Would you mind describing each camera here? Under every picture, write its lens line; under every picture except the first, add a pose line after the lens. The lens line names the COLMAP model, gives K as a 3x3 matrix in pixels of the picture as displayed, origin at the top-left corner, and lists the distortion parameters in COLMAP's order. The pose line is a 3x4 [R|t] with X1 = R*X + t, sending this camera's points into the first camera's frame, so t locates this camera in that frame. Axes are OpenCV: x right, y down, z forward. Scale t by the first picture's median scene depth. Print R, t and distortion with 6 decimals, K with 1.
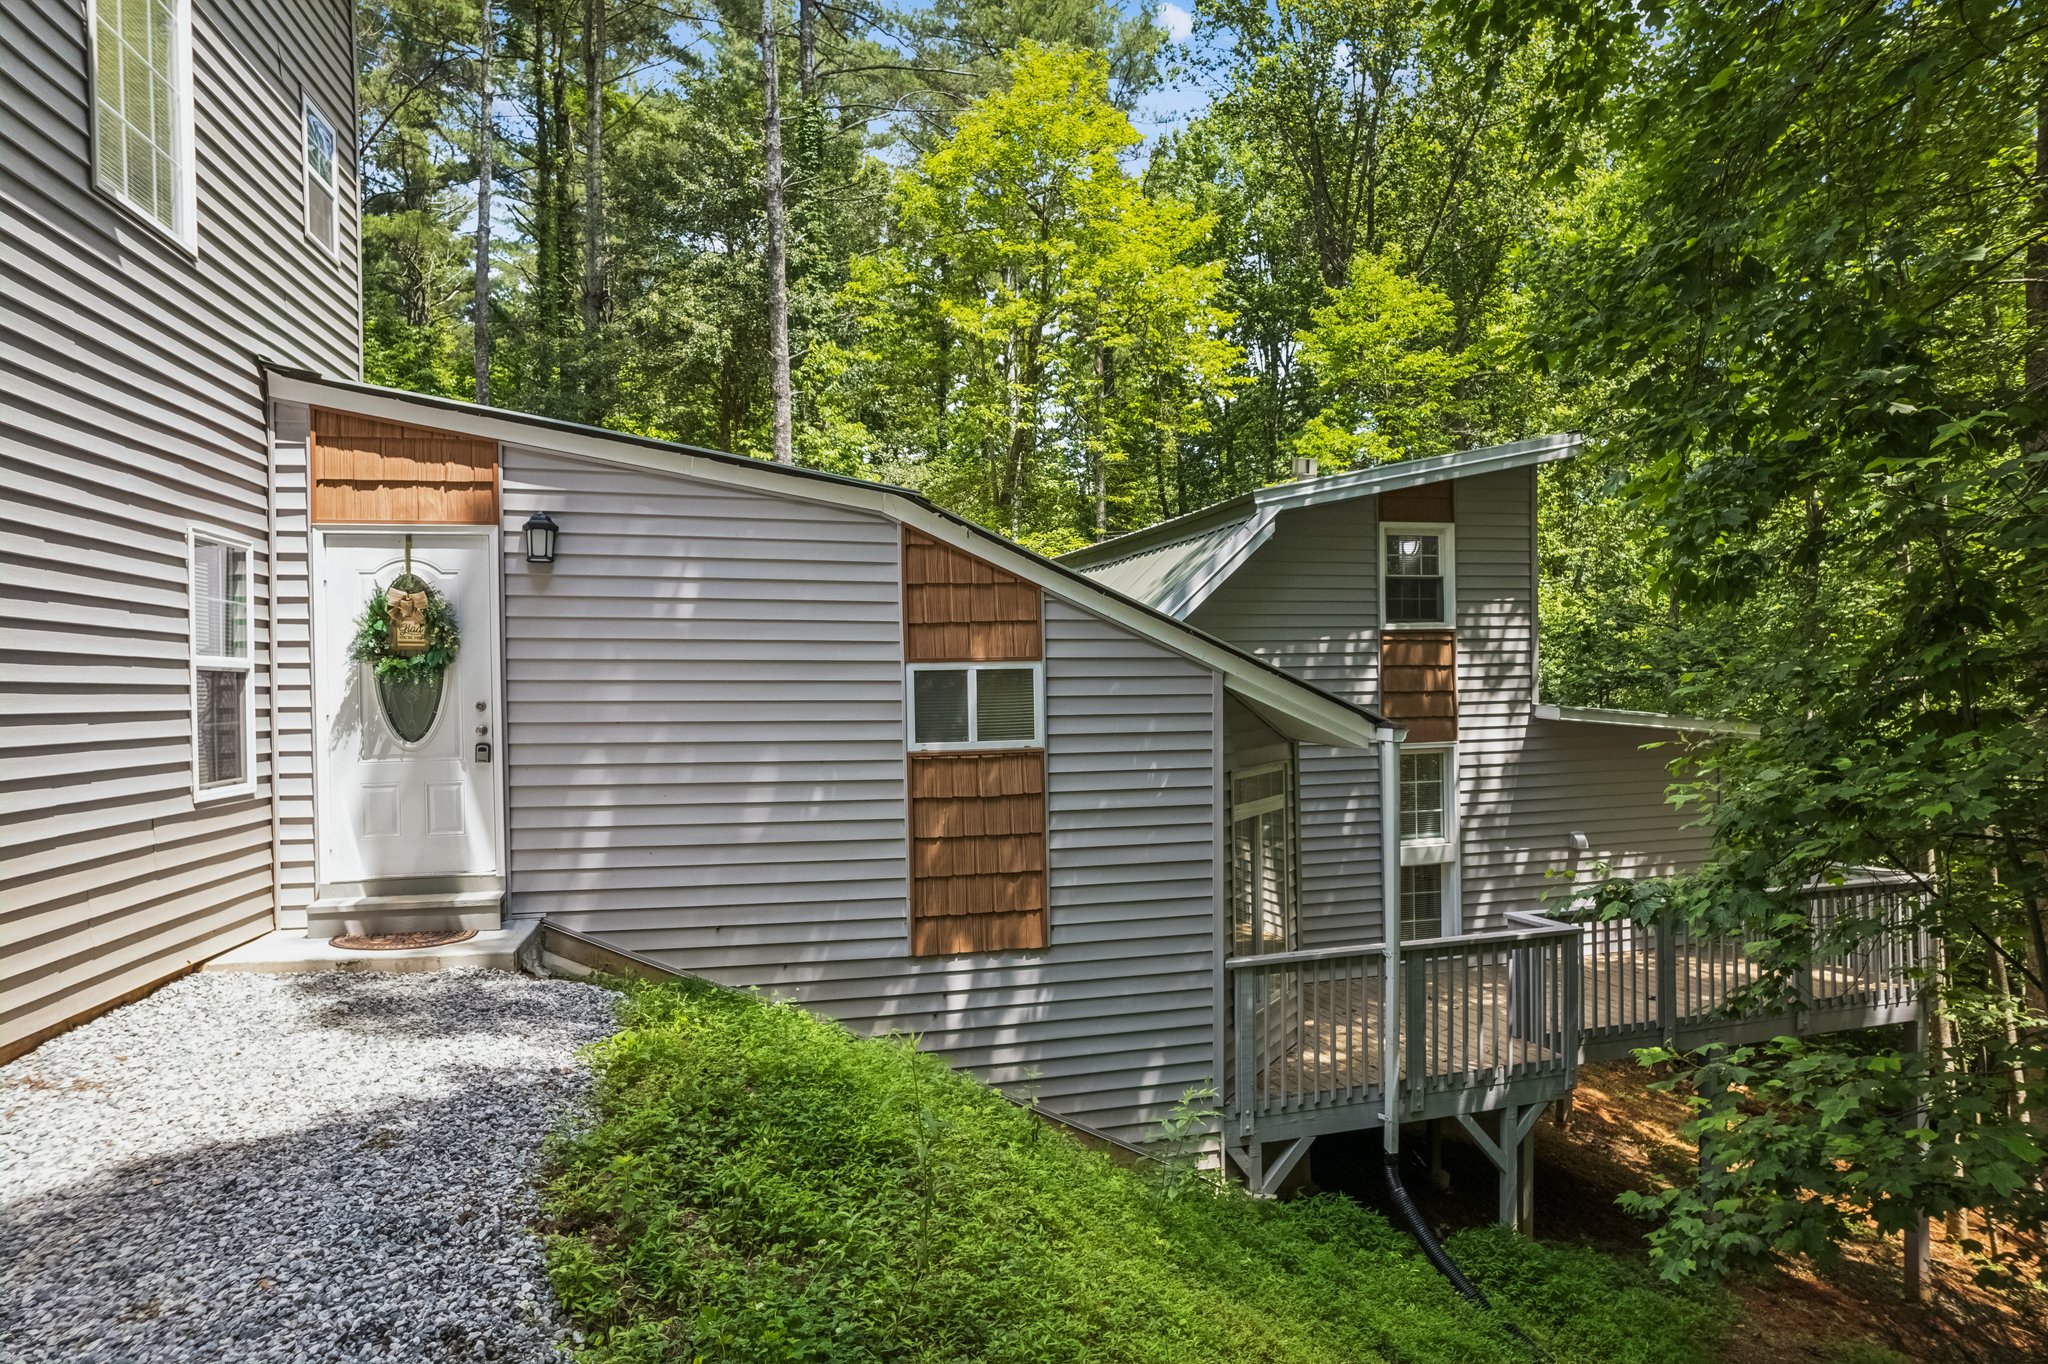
lens RADIAL K [[1348.3, 0, 1024.0], [0, 1348.3, 682.0], [0, 0, 1]] dist [-0.053475, 0.001982]
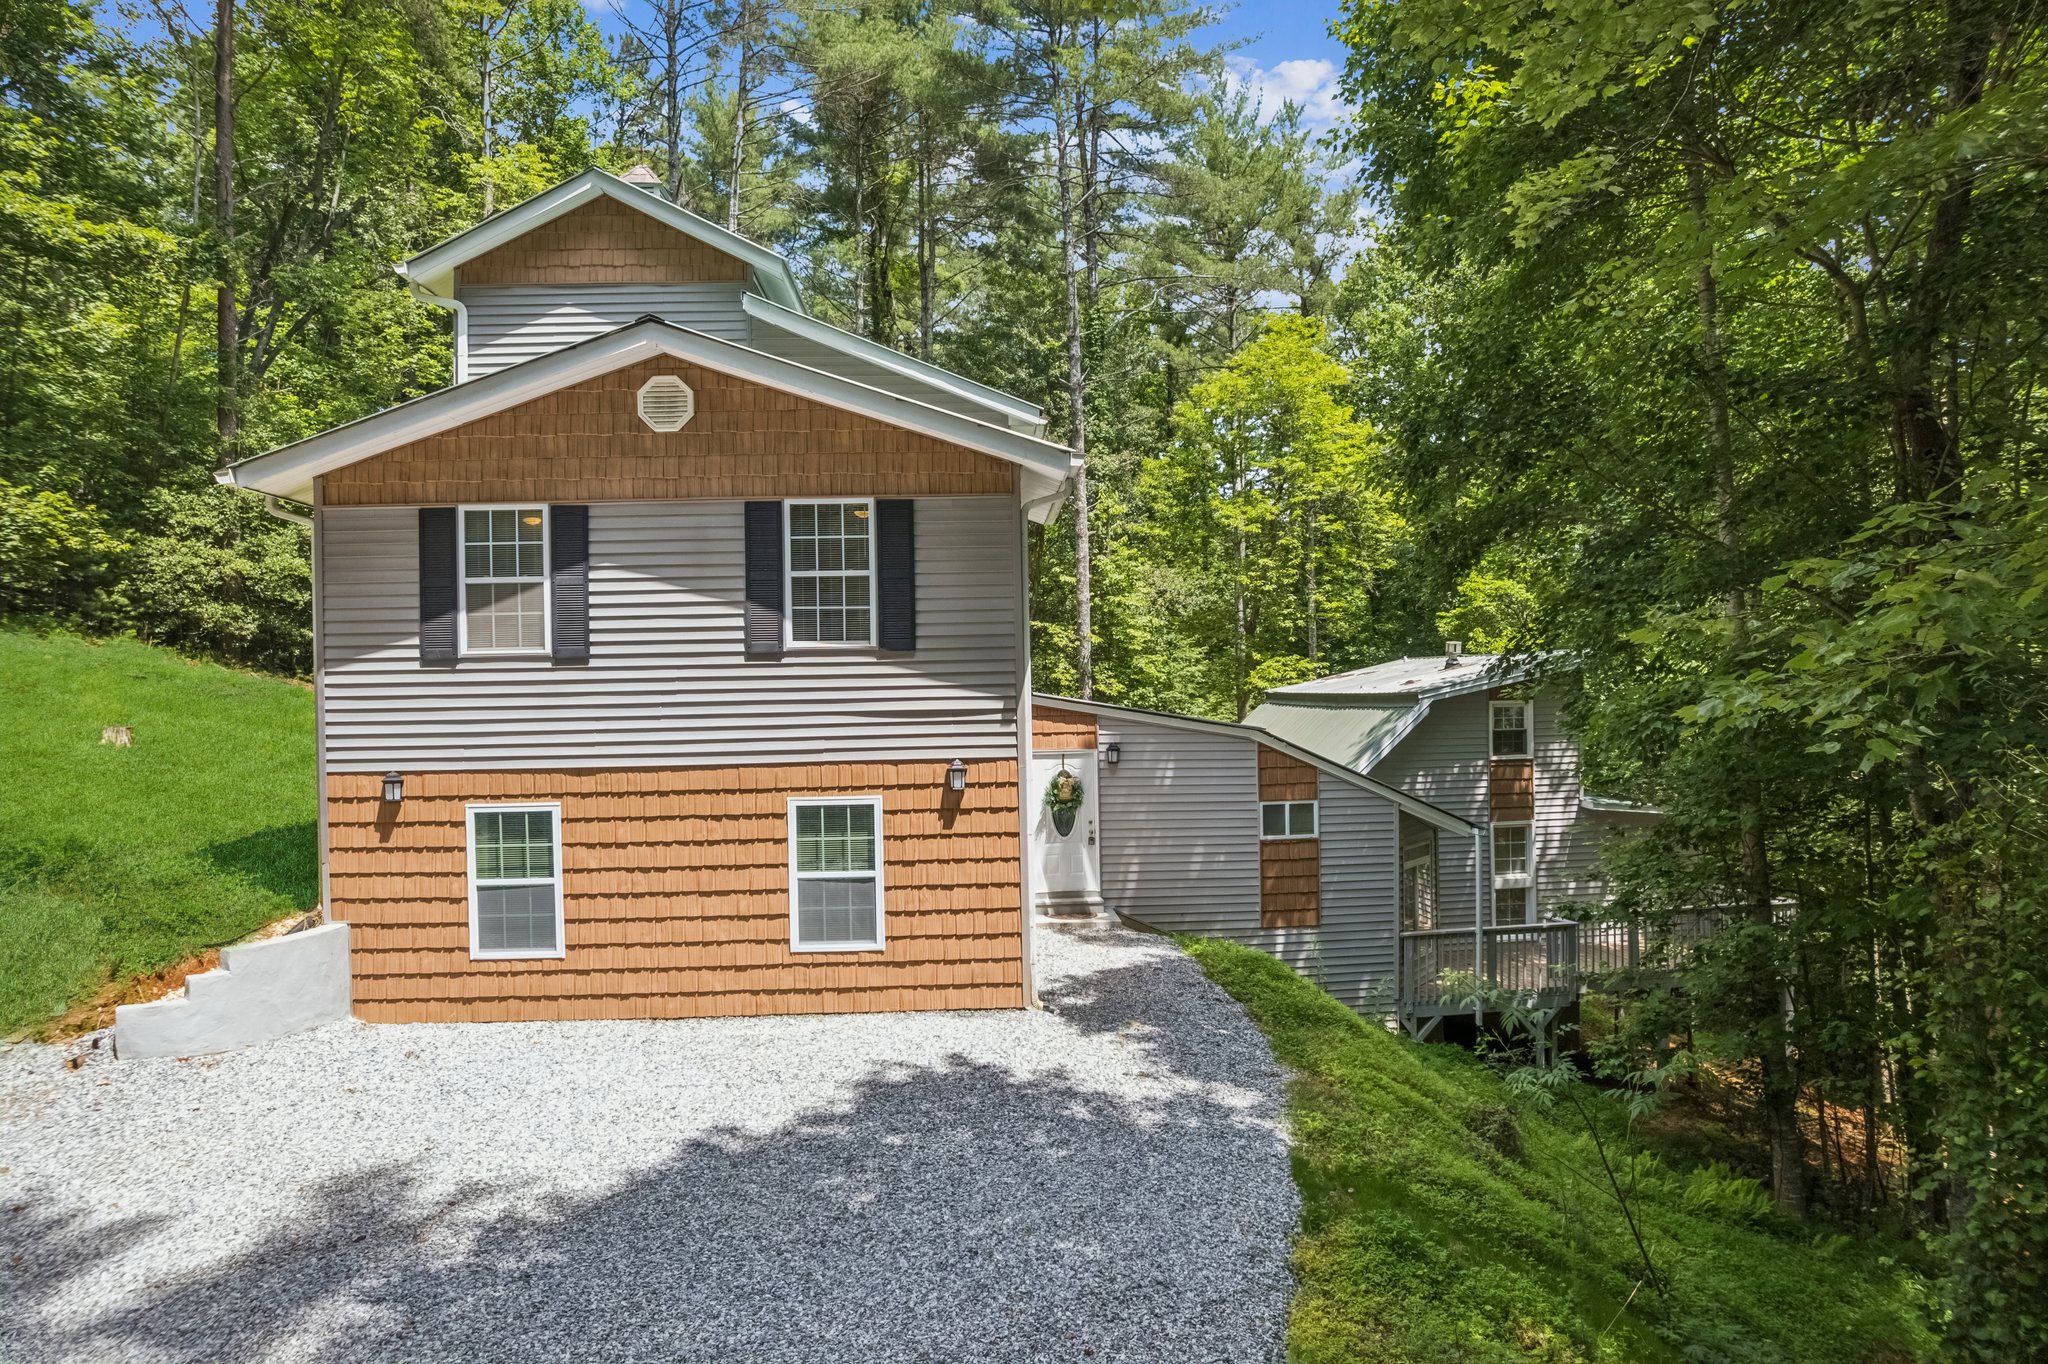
lens RADIAL K [[1348.3, 0, 1024.0], [0, 1348.3, 682.0], [0, 0, 1]] dist [-0.053475, 0.001982]
pose [[0.990659, -0.000230, -0.136363, -0.157021], [0.000545, 0.999997, 0.002271, -0.205933], [0.136362, -0.002324, 0.990656, -1.236024]]
